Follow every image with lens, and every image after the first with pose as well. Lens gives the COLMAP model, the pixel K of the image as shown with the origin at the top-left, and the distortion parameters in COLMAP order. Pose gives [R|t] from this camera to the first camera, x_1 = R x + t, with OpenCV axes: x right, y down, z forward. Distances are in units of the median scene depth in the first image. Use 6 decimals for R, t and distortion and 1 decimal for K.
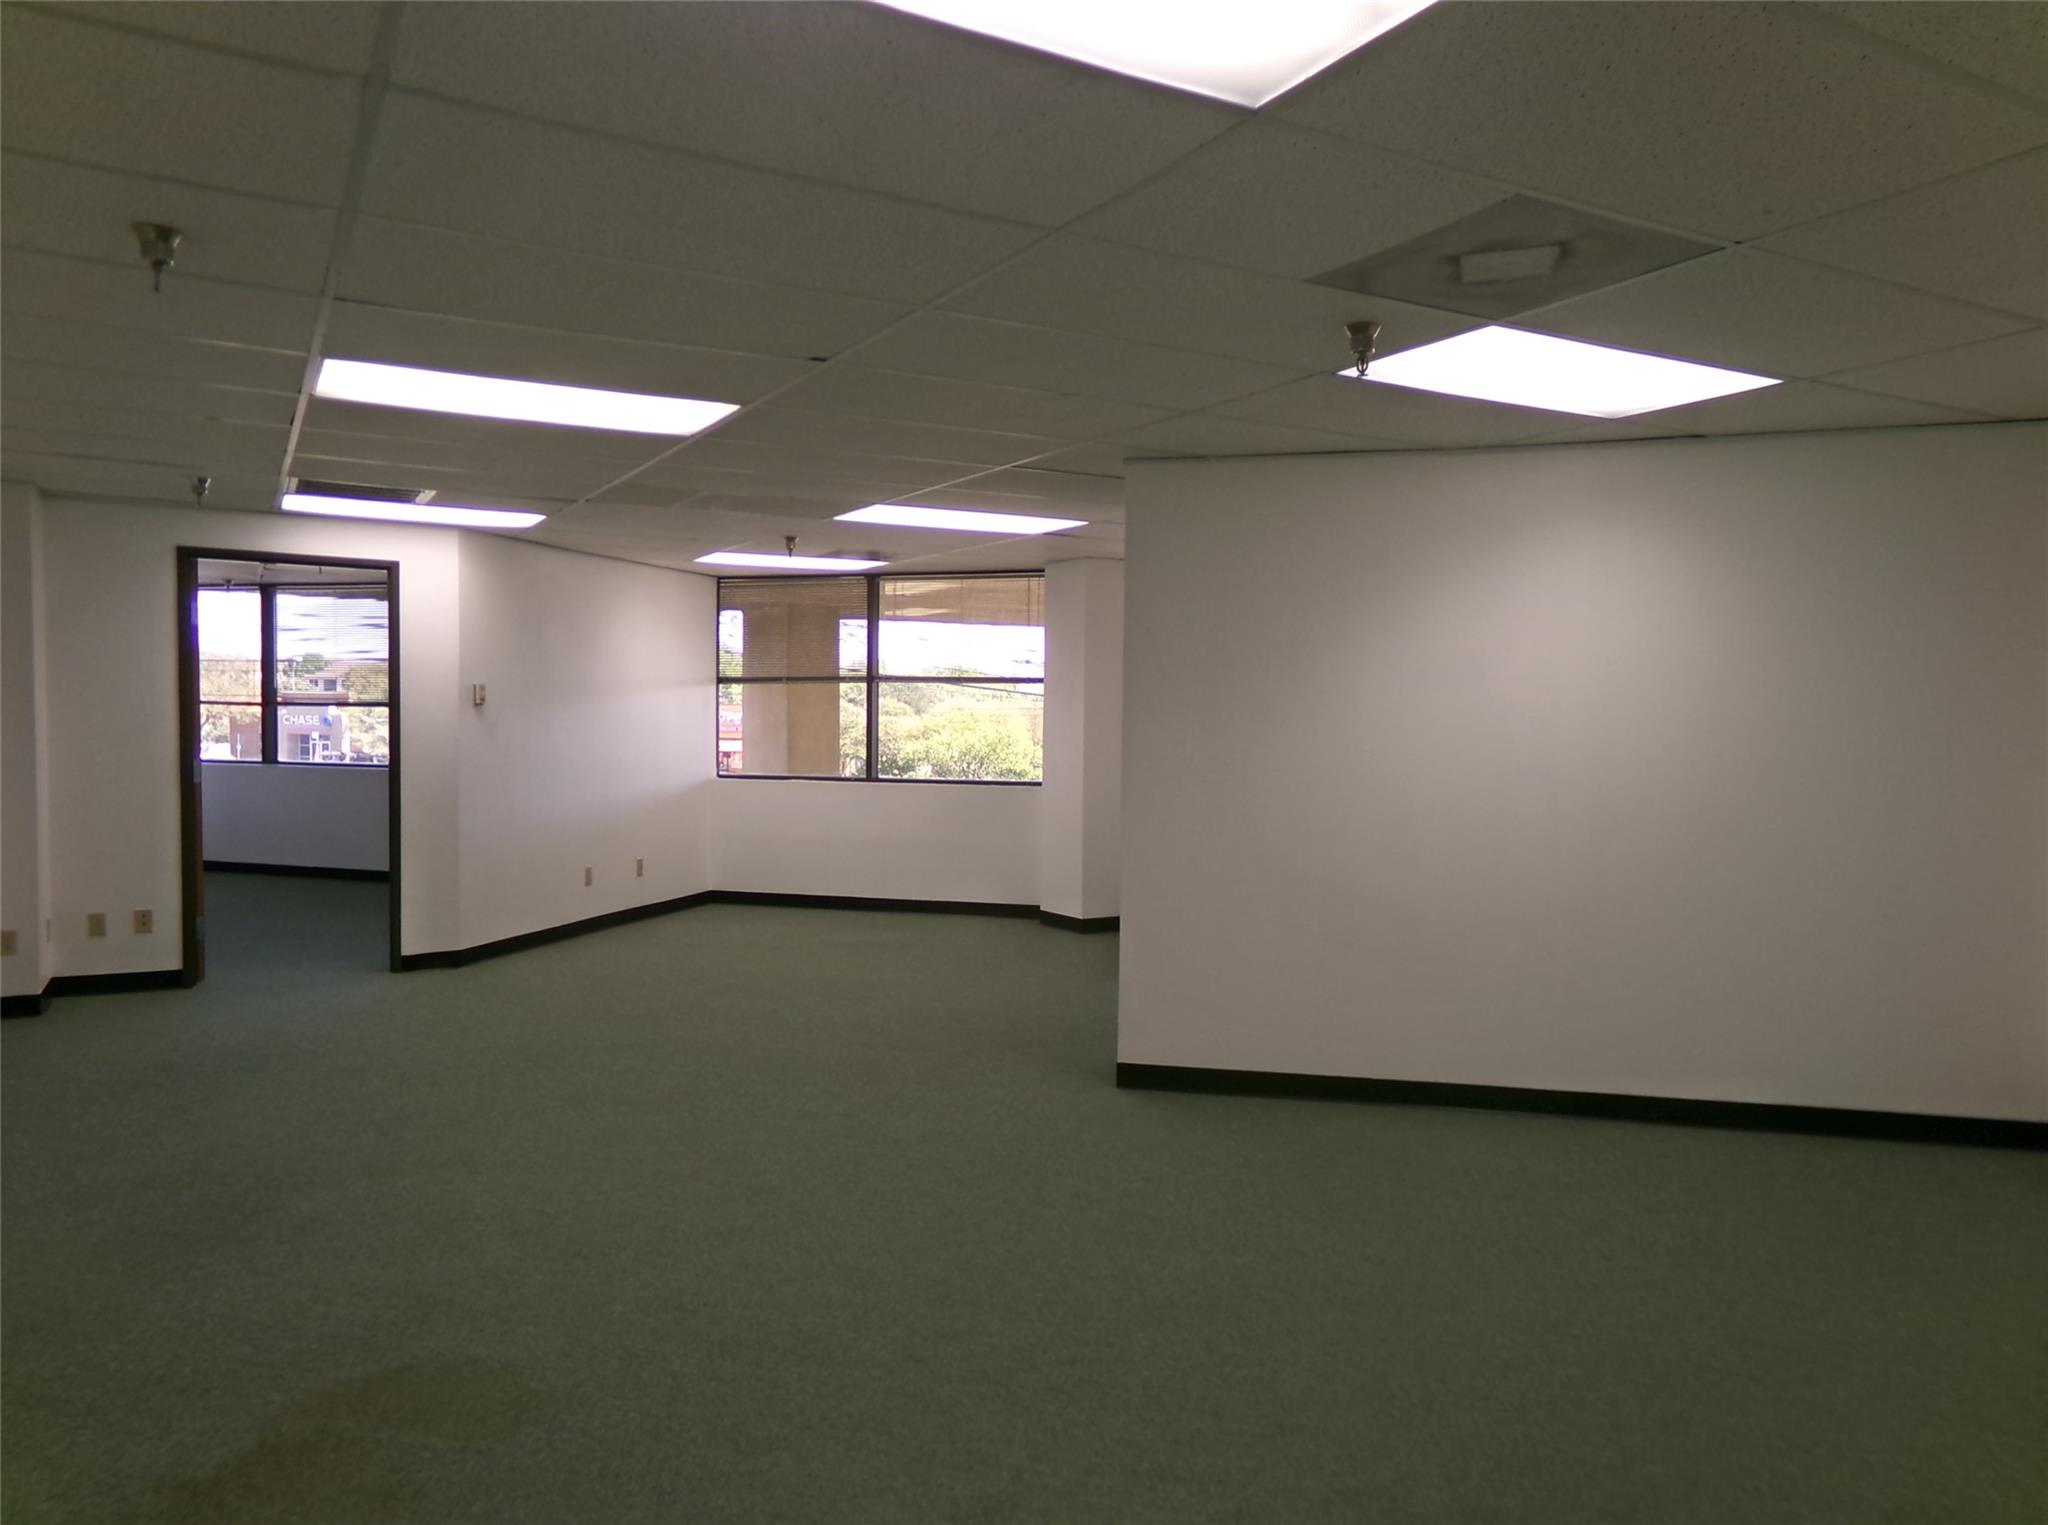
lens RADIAL K [[1440.0, 0, 1014.7], [0, 1440.0, 773.6], [0, 0, 1]] dist [-0.024943, 0.112063]
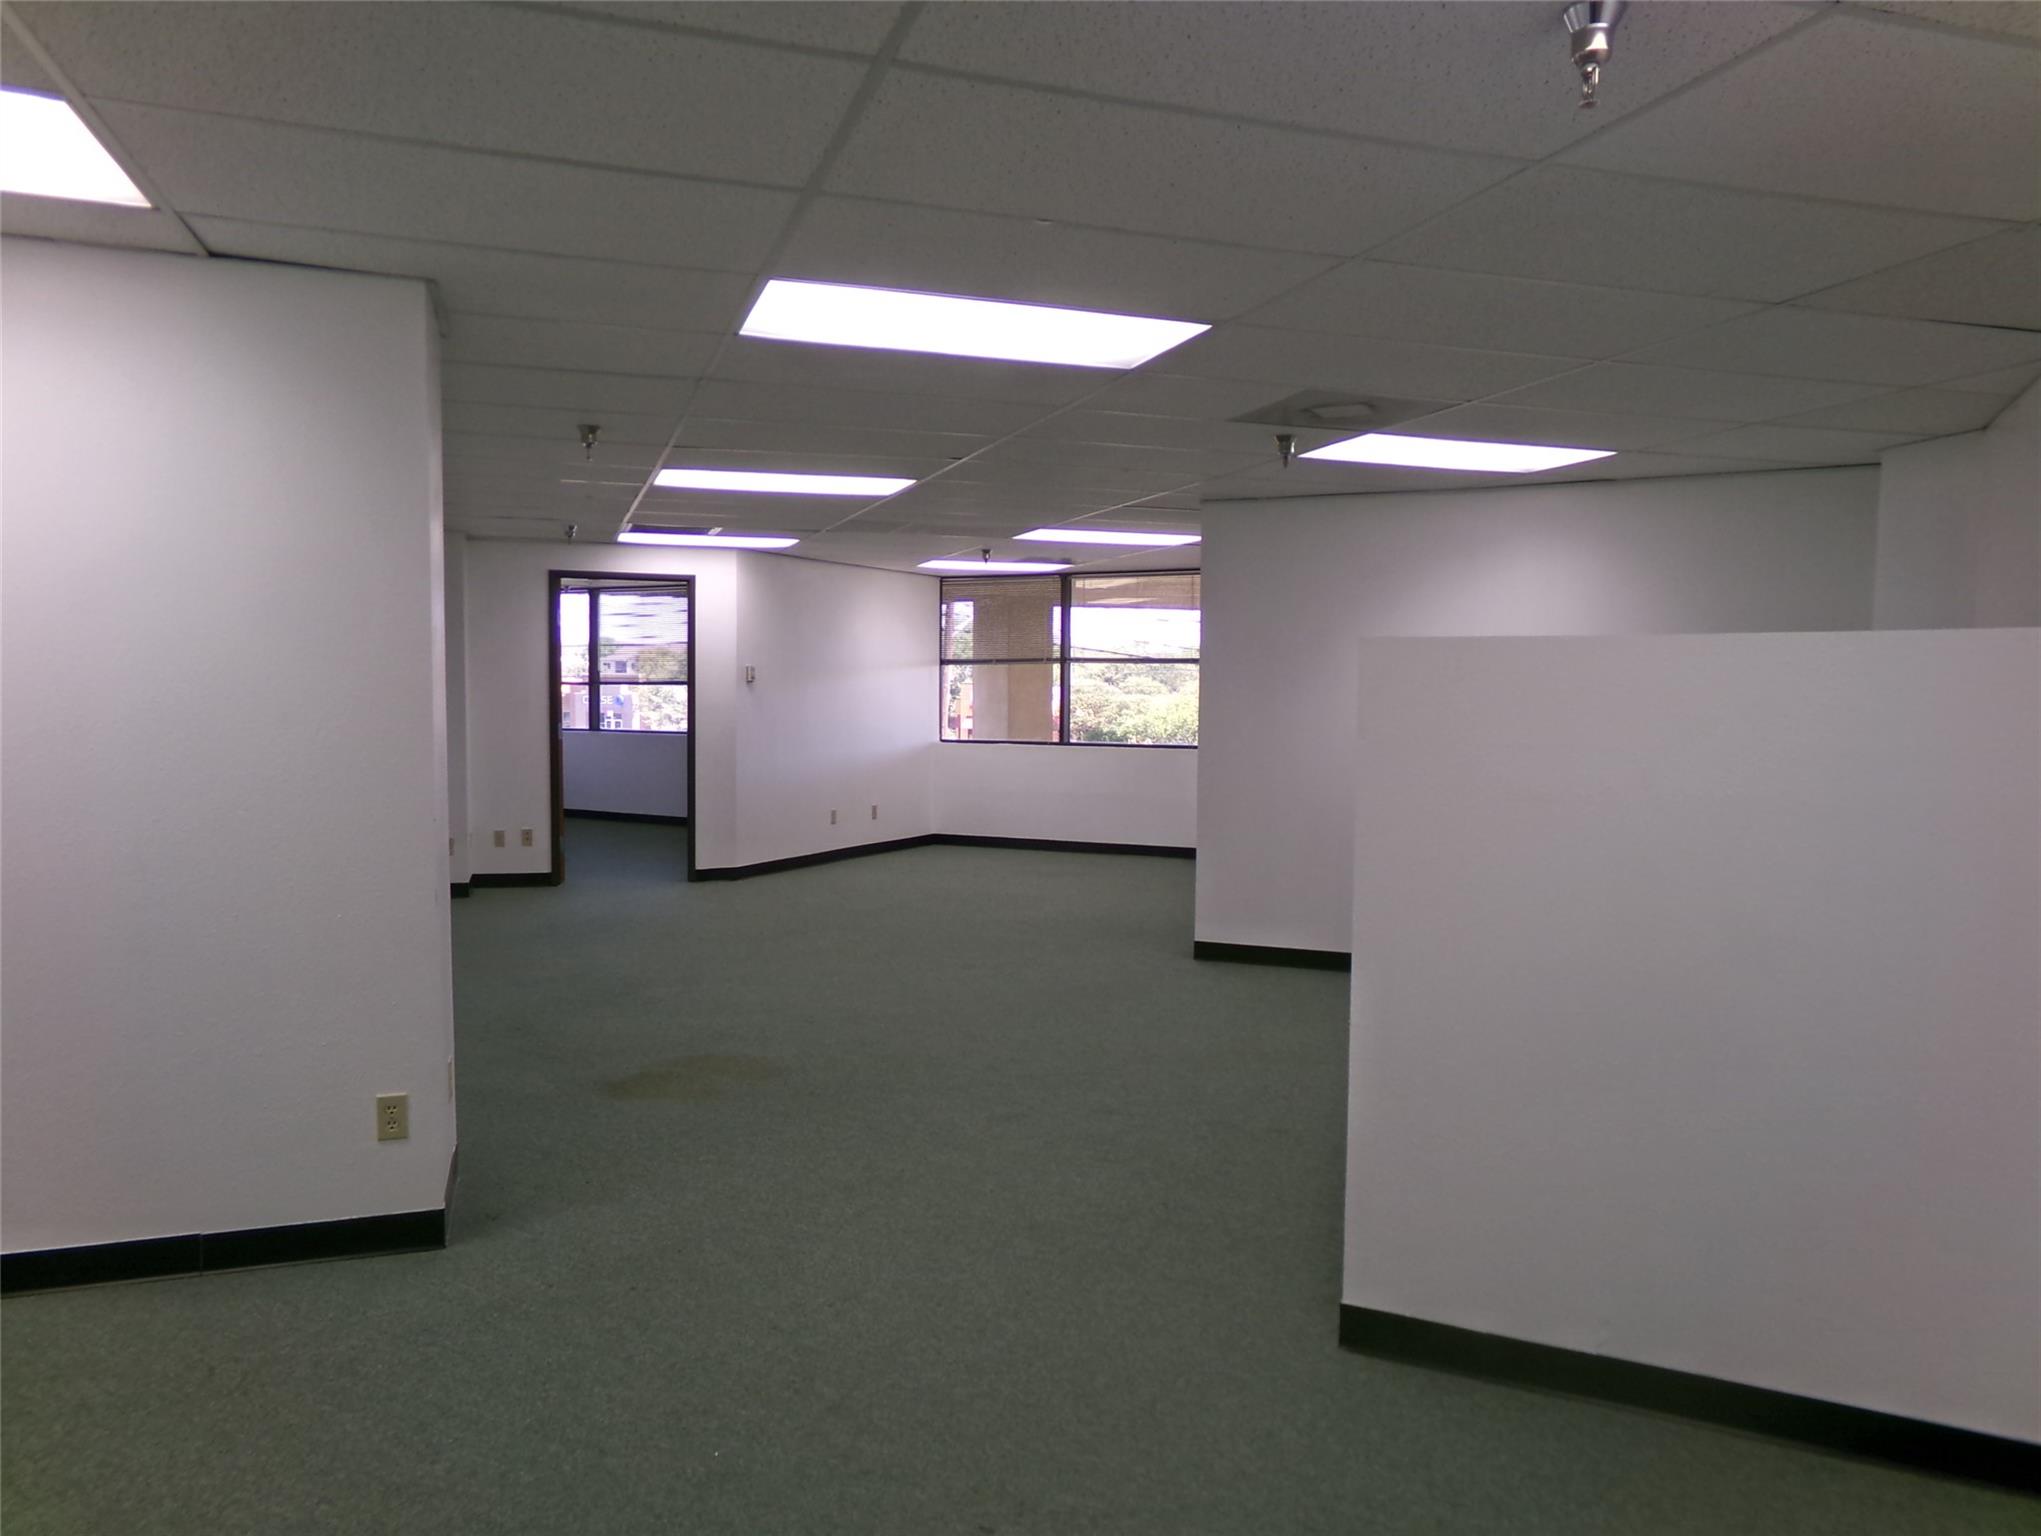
lens RADIAL K [[1418.3, 0, 1020.5], [0, 1418.3, 768.0], [0, 0, 1]] dist [-0.003839, -0.000224]
pose [[0.985365, 0.006545, -0.170332, 0.081619], [-0.004518, 0.999914, 0.012284, 0.011956], [0.170398, -0.011335, 0.985310, -0.212735]]
